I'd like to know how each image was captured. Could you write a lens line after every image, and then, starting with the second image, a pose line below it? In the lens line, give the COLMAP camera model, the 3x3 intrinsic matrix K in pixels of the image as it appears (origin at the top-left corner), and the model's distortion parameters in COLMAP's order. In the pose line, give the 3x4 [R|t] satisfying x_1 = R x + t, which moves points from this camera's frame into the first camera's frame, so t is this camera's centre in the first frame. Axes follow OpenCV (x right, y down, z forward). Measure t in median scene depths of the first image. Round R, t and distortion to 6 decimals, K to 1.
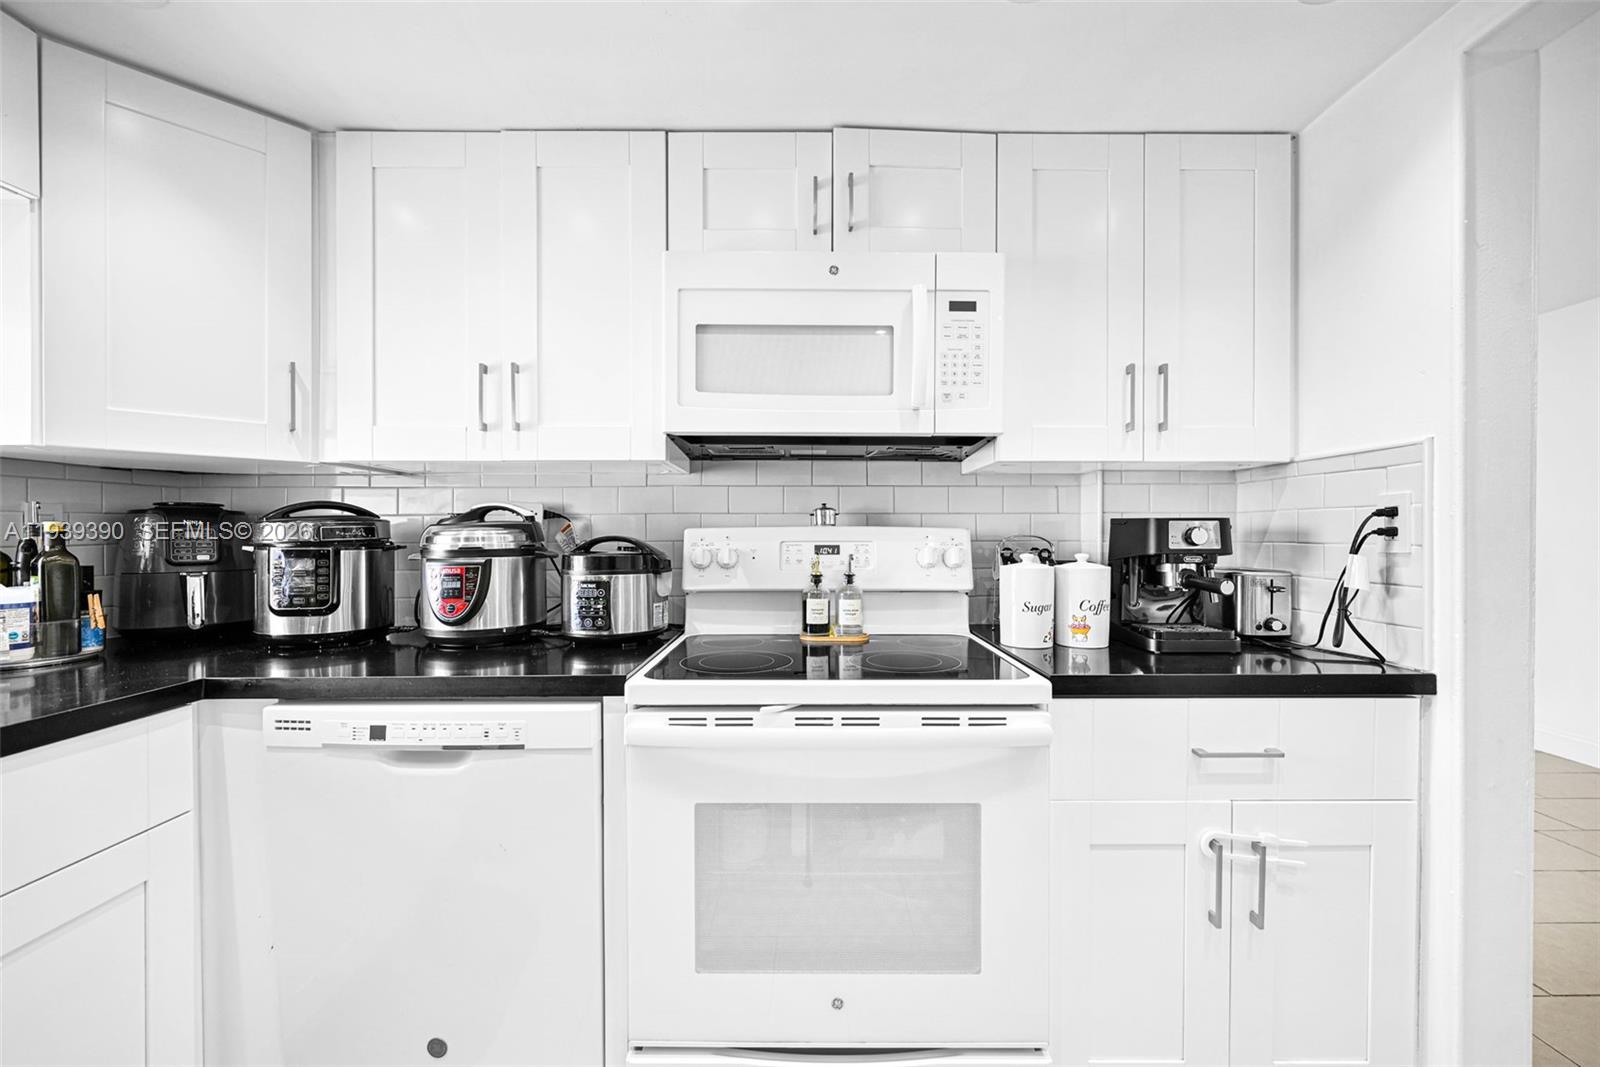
lens RADIAL K [[642.5, 0, 793.3], [0, 642.5, 538.5], [0, 0, 1]] dist [-0.002022, 0.000260]
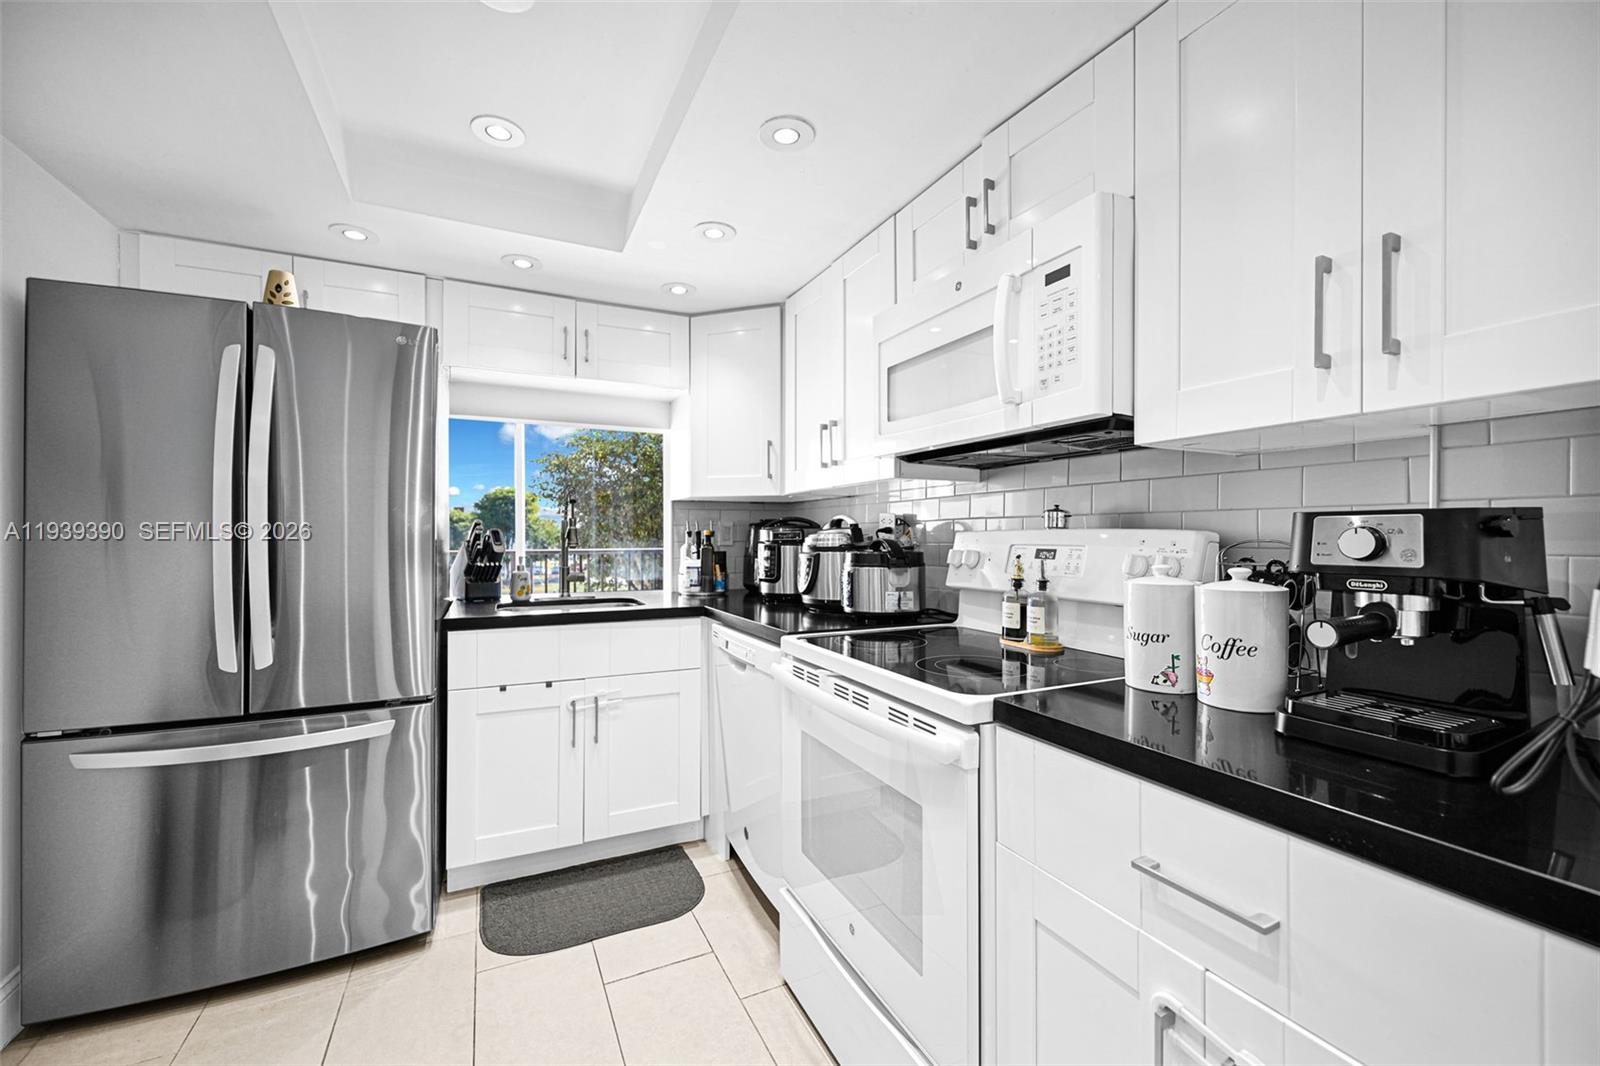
lens RADIAL K [[642.5, 0, 797.2], [0, 642.5, 534.9], [0, 0, 1]] dist [-0.002022, 0.000260]
pose [[0.429828, 0.000678, -0.902910, 0.878349], [-0.008256, 0.999961, -0.003180, -0.005287], [0.902873, 0.008821, 0.429817, 0.306565]]
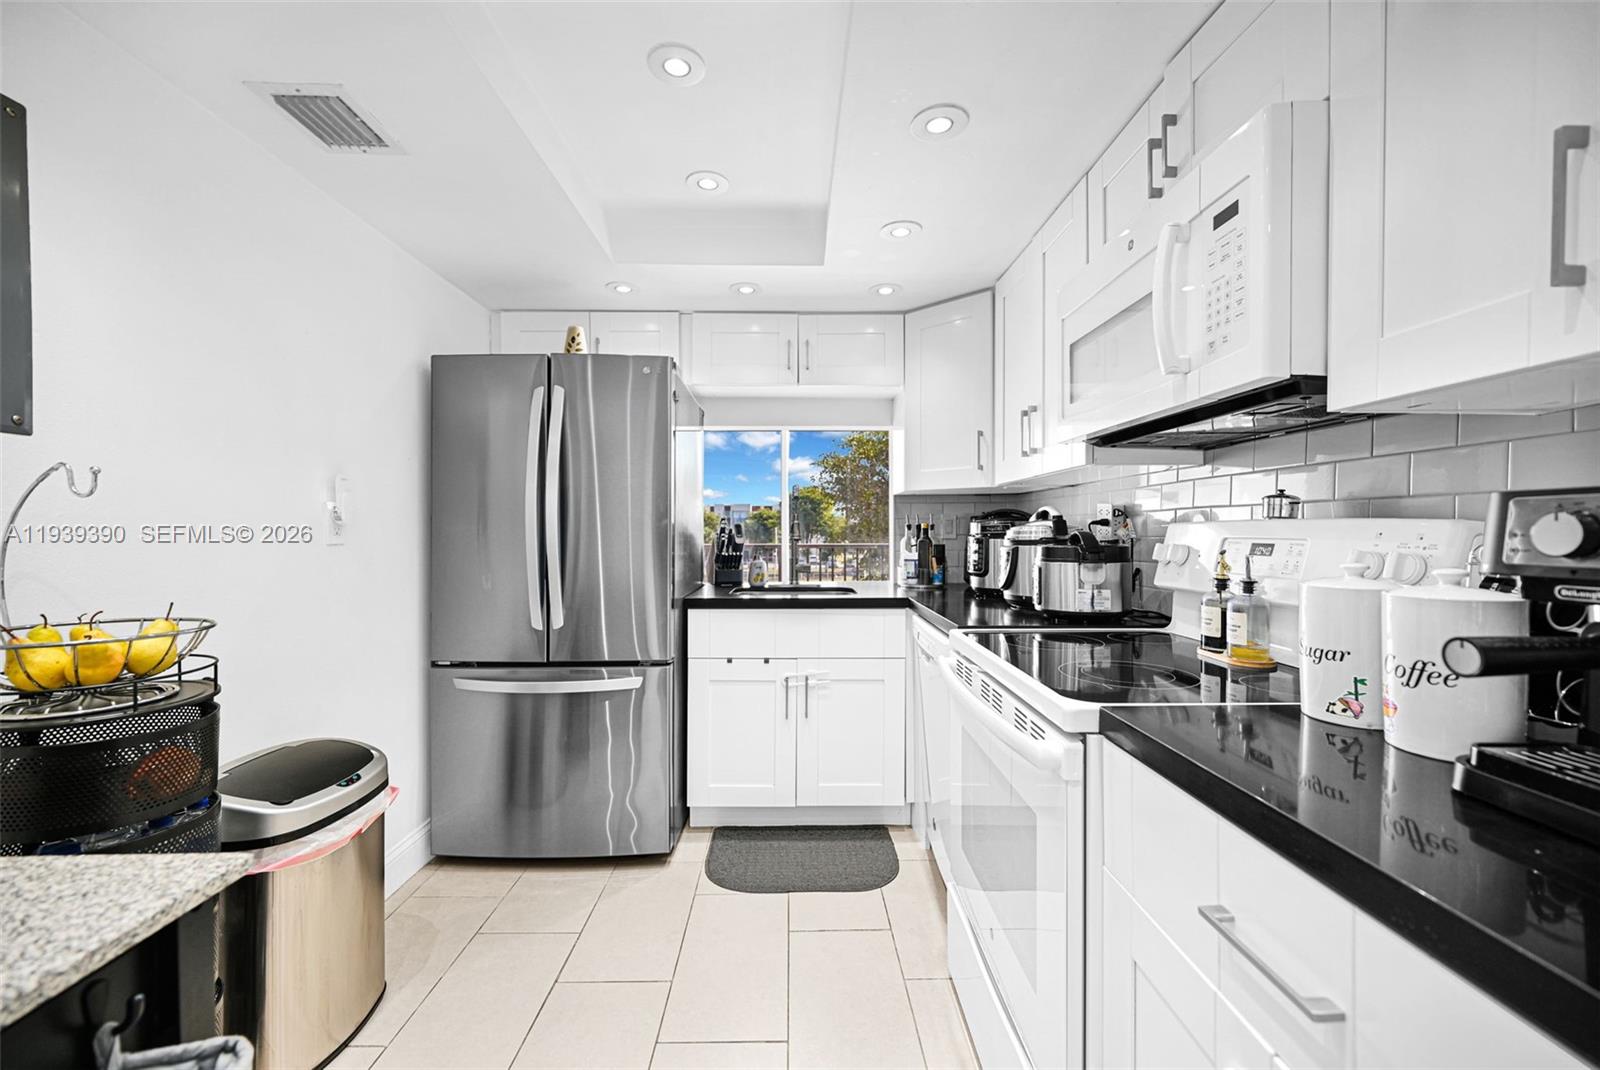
lens RADIAL K [[642.5, 0, 800.7], [0, 642.5, 534.8], [0, 0, 1]] dist [-0.002022, 0.000260]
pose [[0.010008, 0.009305, -0.999907, 0.967759], [-0.007572, 0.999929, 0.009229, -0.003738], [0.999921, 0.007479, 0.010078, 0.505042]]
